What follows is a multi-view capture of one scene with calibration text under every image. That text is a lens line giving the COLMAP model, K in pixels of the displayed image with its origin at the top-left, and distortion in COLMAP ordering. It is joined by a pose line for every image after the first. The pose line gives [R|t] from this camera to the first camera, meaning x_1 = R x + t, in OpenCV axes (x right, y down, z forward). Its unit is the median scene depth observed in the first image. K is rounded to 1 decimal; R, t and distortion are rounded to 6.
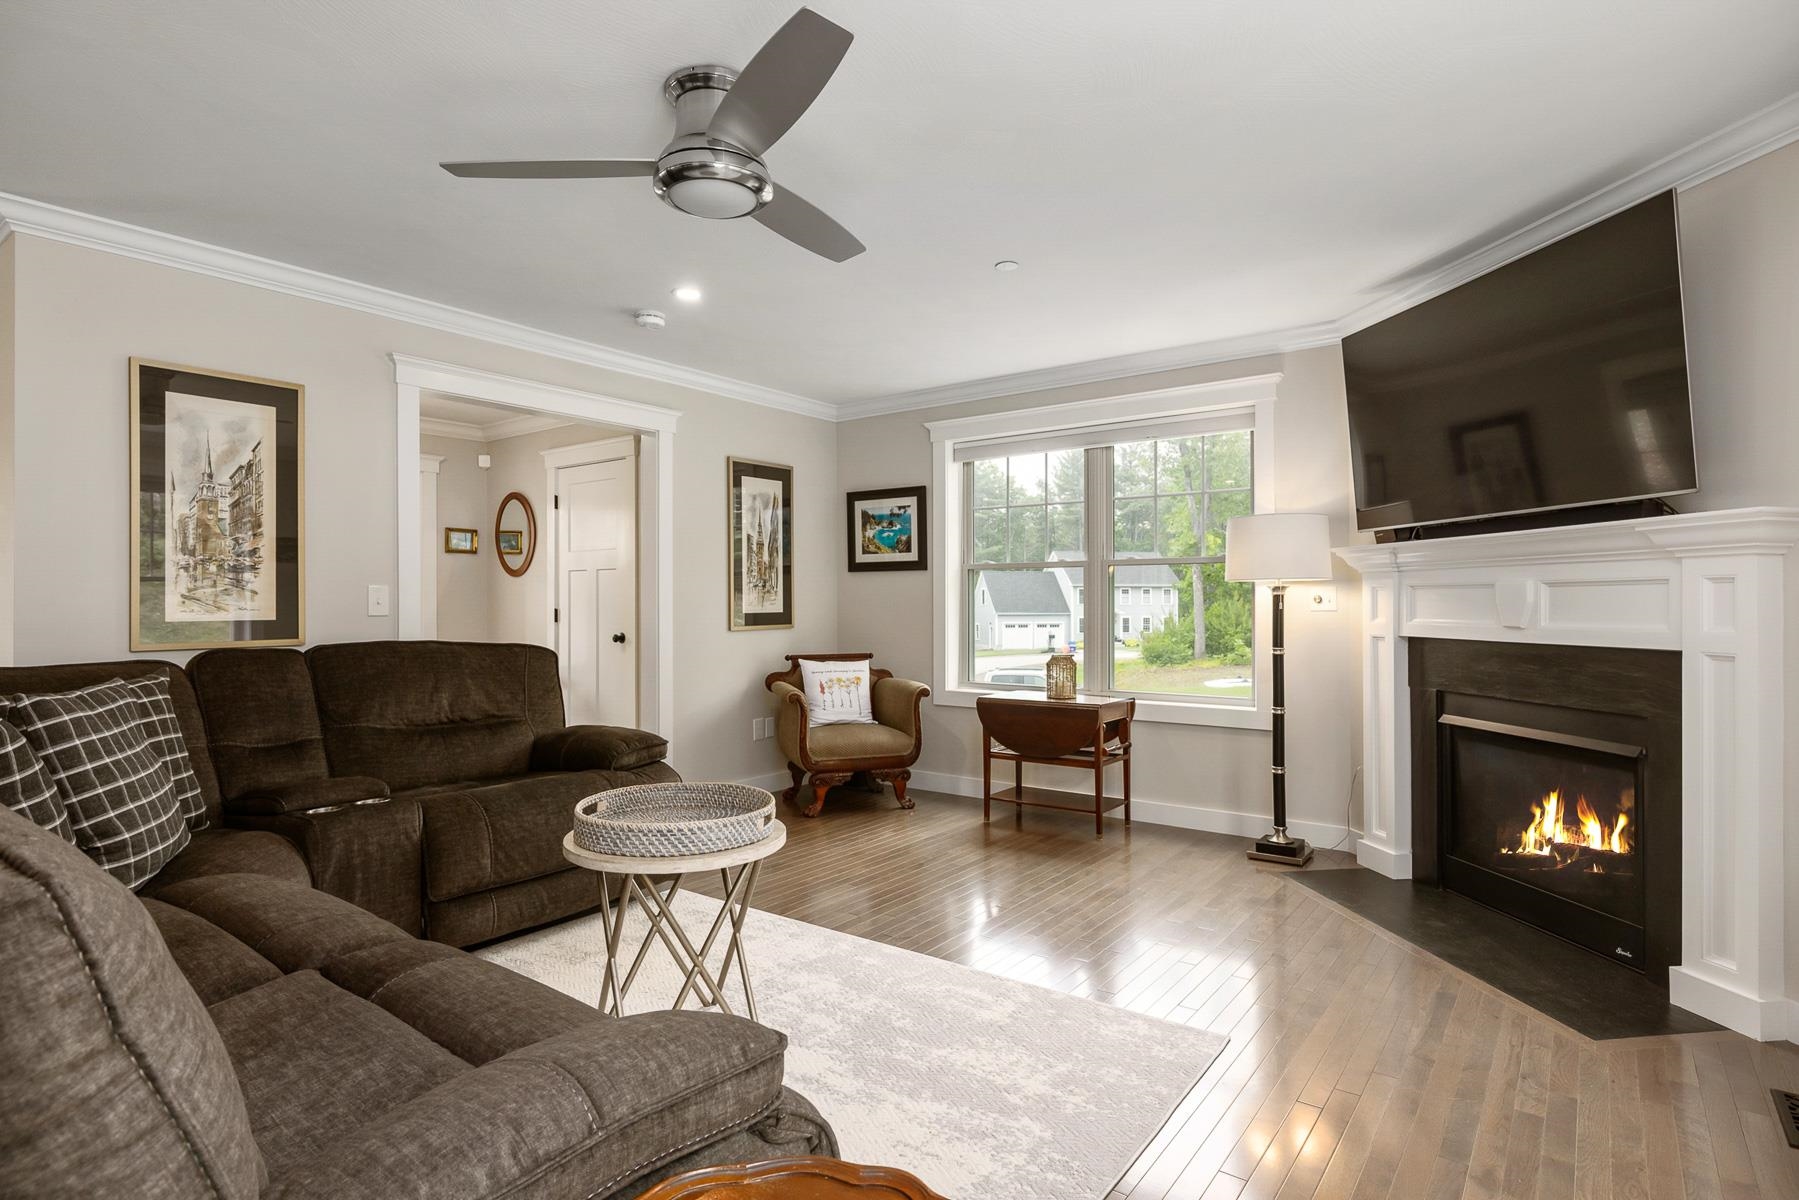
lens RADIAL K [[923.3, 0, 899.8], [0, 923.3, 598.8], [0, 0, 1]] dist [0.004159, -0.001068]
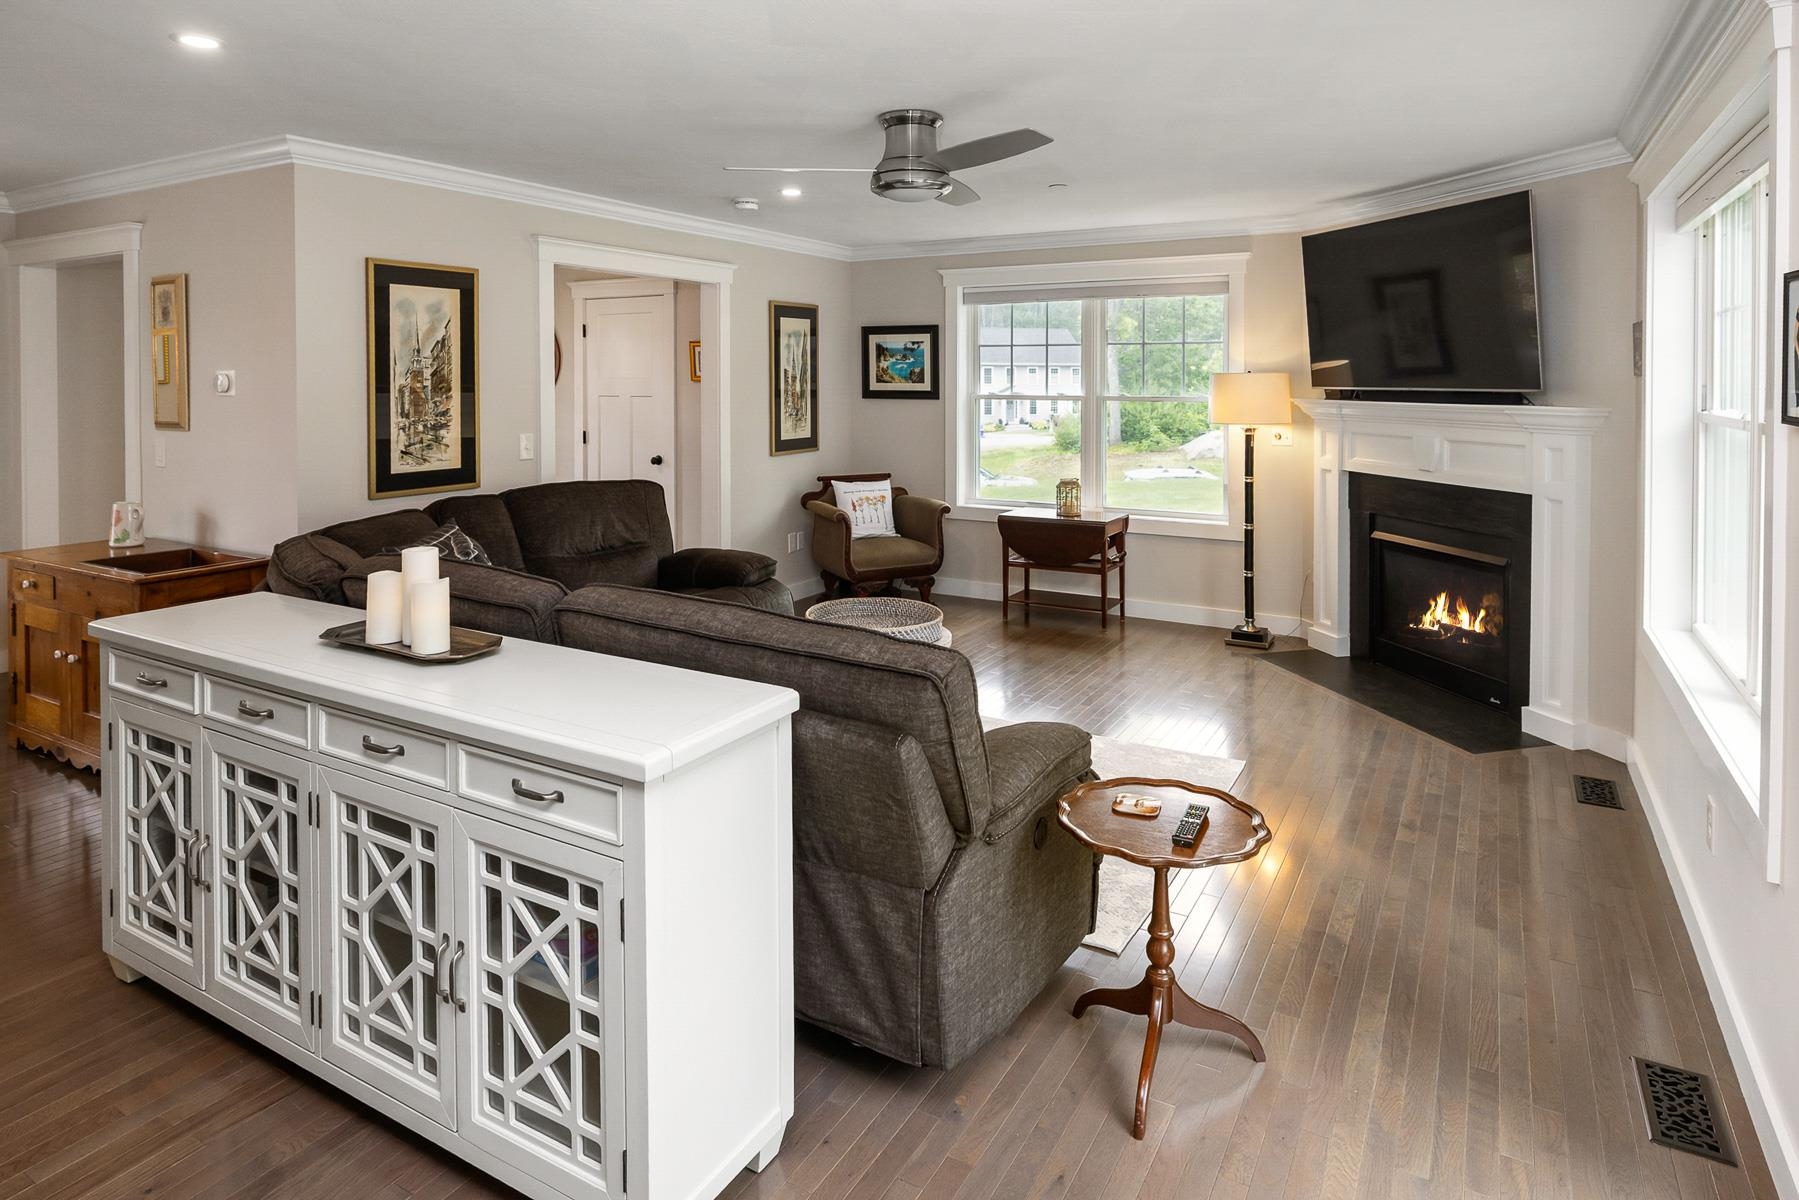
lens RADIAL K [[1020.3, 0, 905.1], [0, 1020.3, 387.3], [0, 0, 1]] dist [0.013881, -0.001325]
pose [[0.992879, 0.001978, 0.119114, -0.239559], [-0.003472, 0.999918, 0.012335, -0.091094], [-0.119080, -0.012661, 0.992804, -0.350478]]
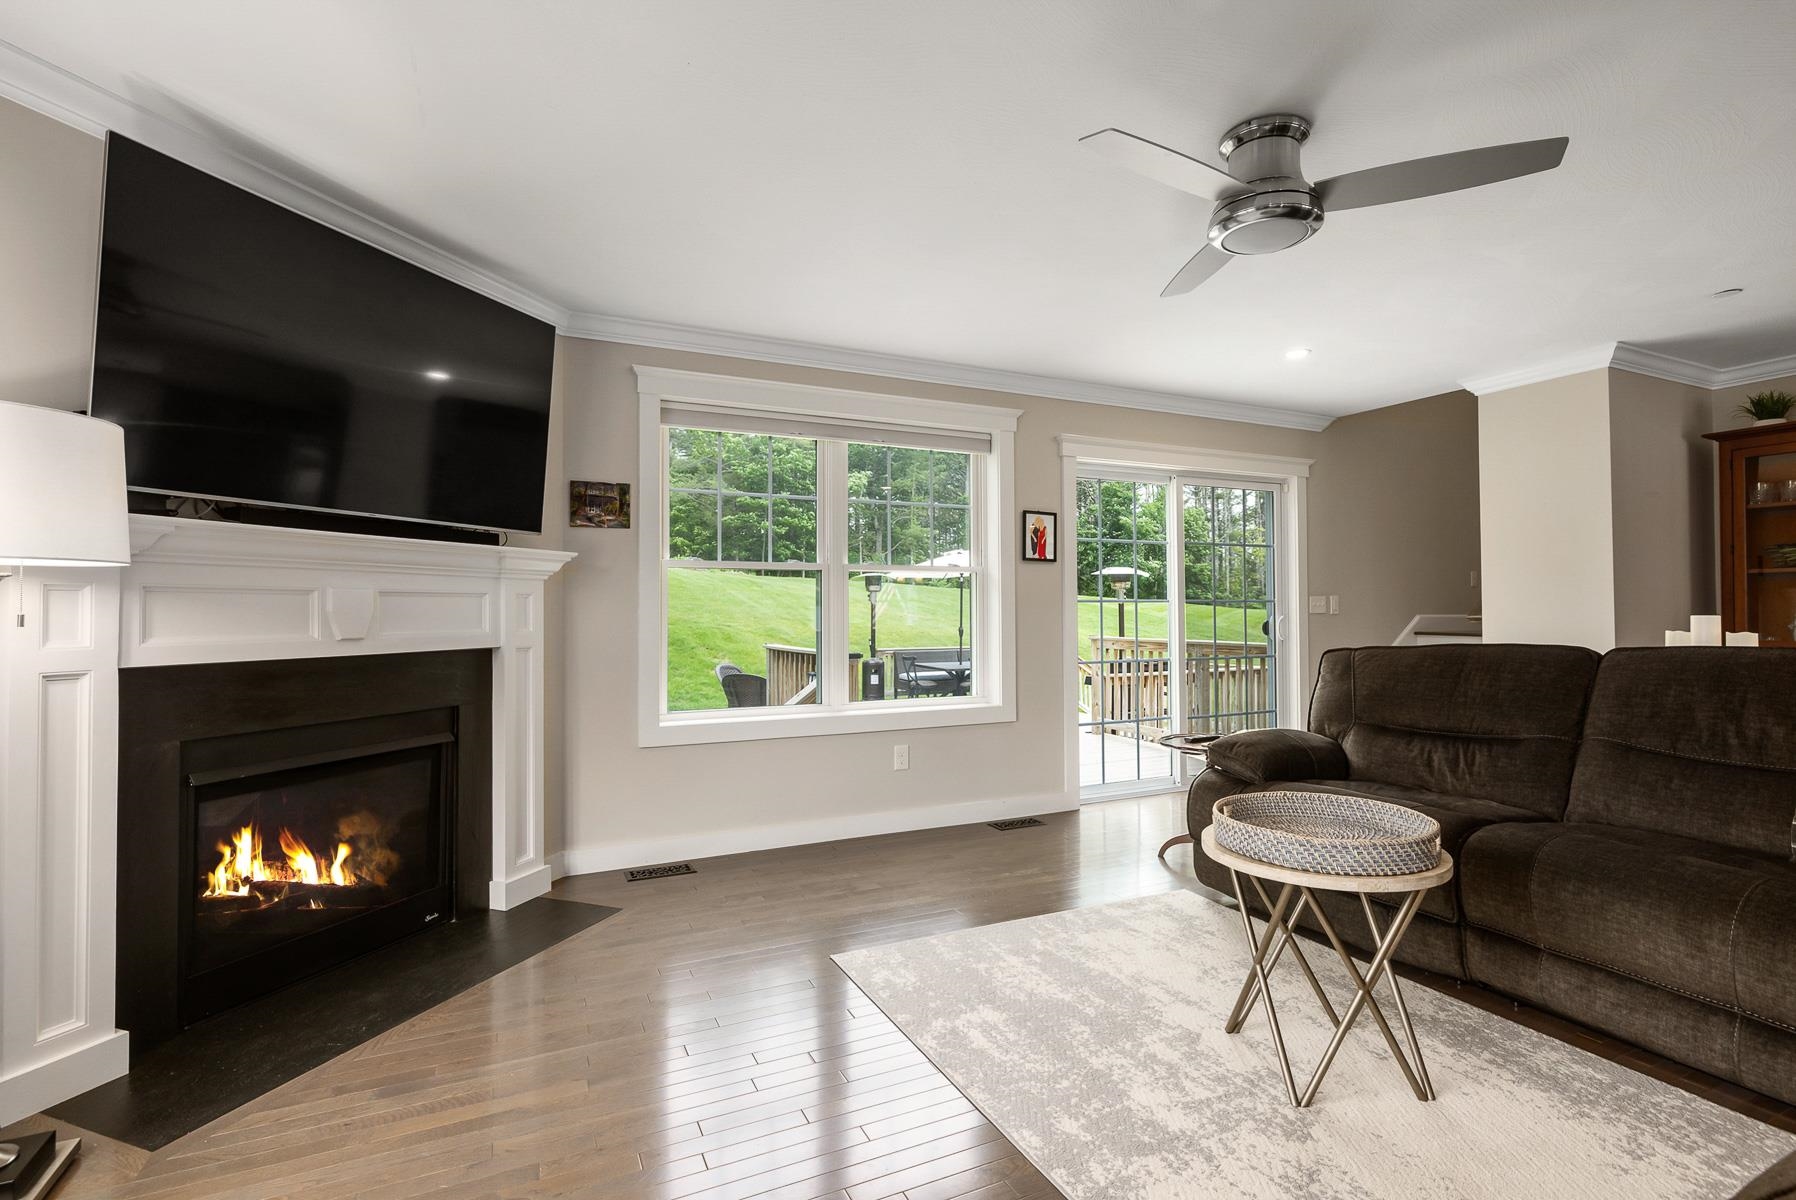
lens RADIAL K [[846.0, 0, 899.3], [0, 846.0, 595.2], [0, 0, 1]] dist [0.002398, -0.000117]
pose [[-0.884749, 0.013144, 0.465882, -0.167716], [0.003431, 0.999759, -0.021691, 0.006305], [-0.466055, -0.017592, -0.884581, 1.246955]]
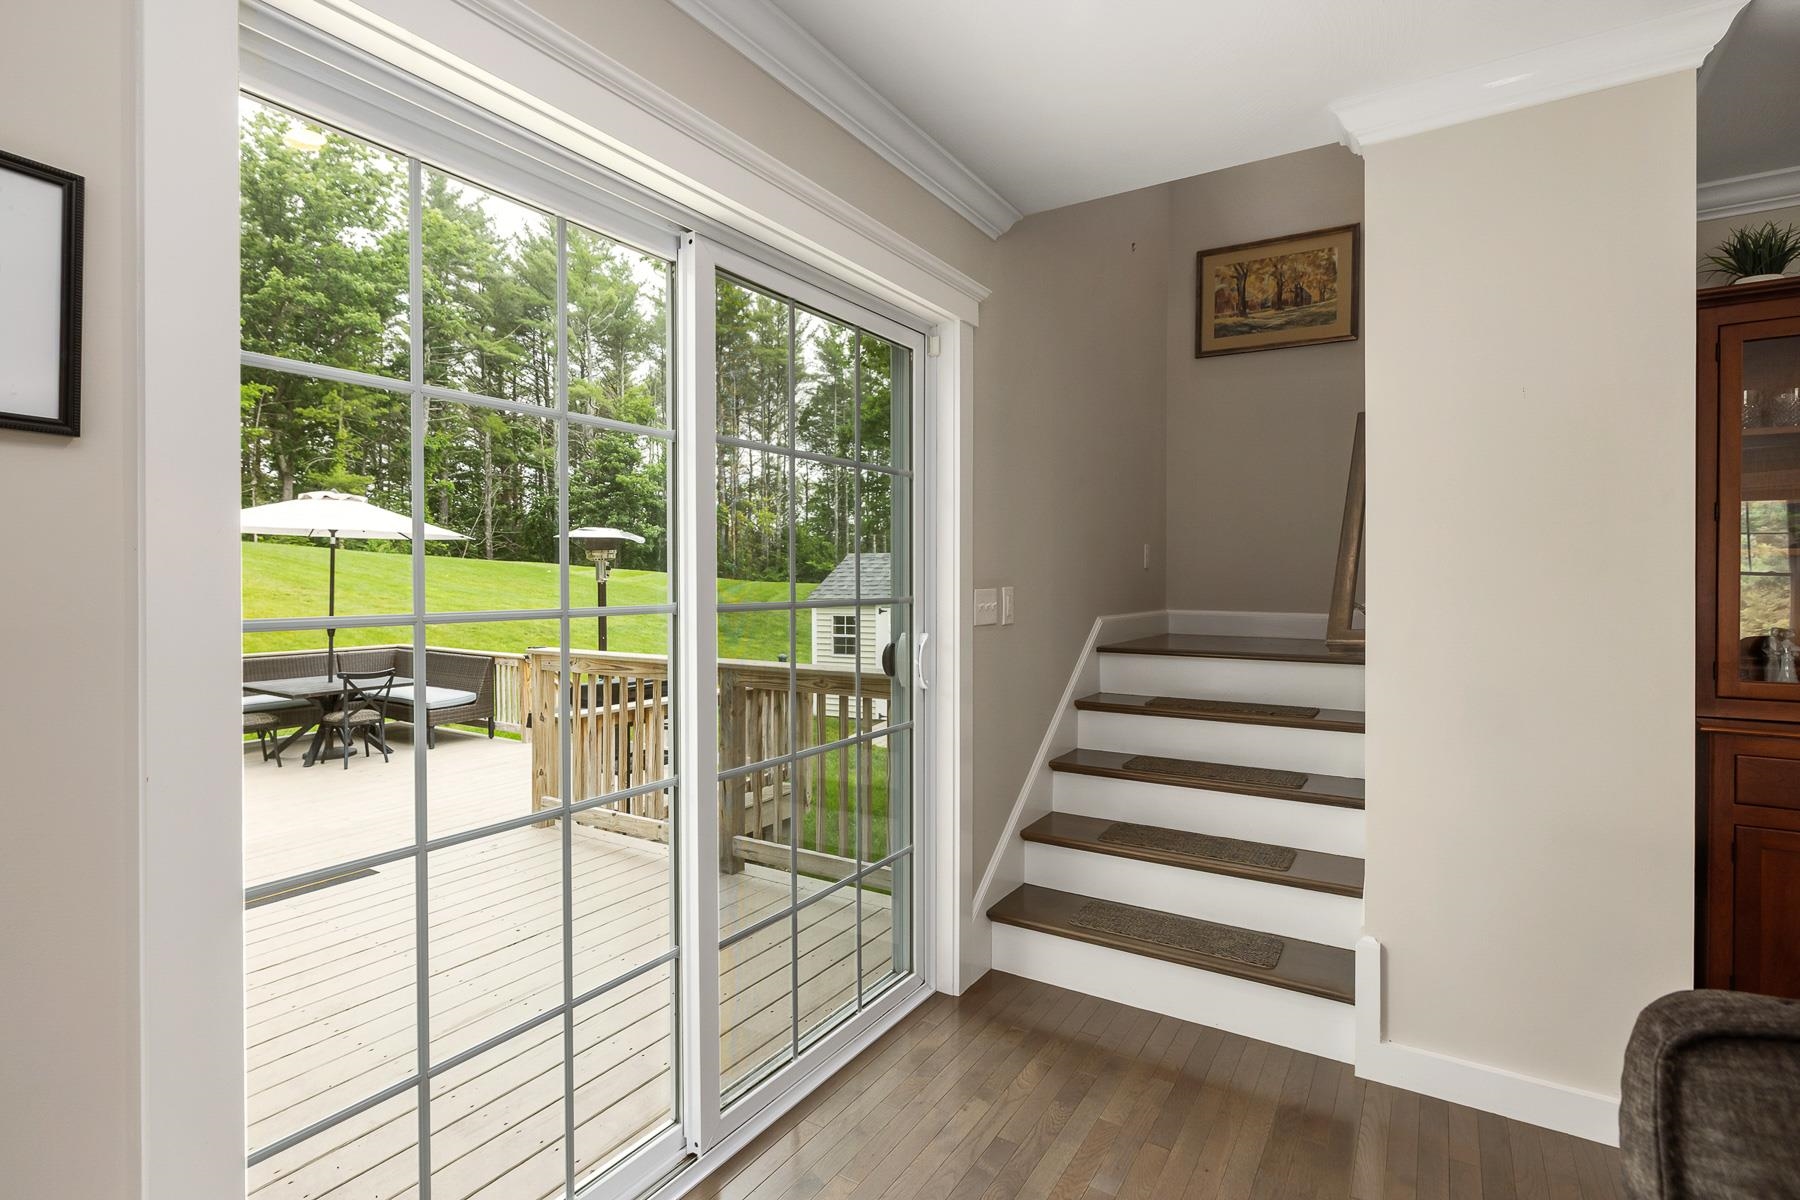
lens RADIAL K [[847.8, 0, 932.4], [0, 847.8, 586.5], [0, 0, 1]] dist [0.002398, -0.000117]
pose [[-0.992873, 0.003174, -0.119133, -0.000124], [0.002388, 0.999974, 0.006734, -0.027538], [0.119151, 0.006402, -0.992855, 0.293399]]
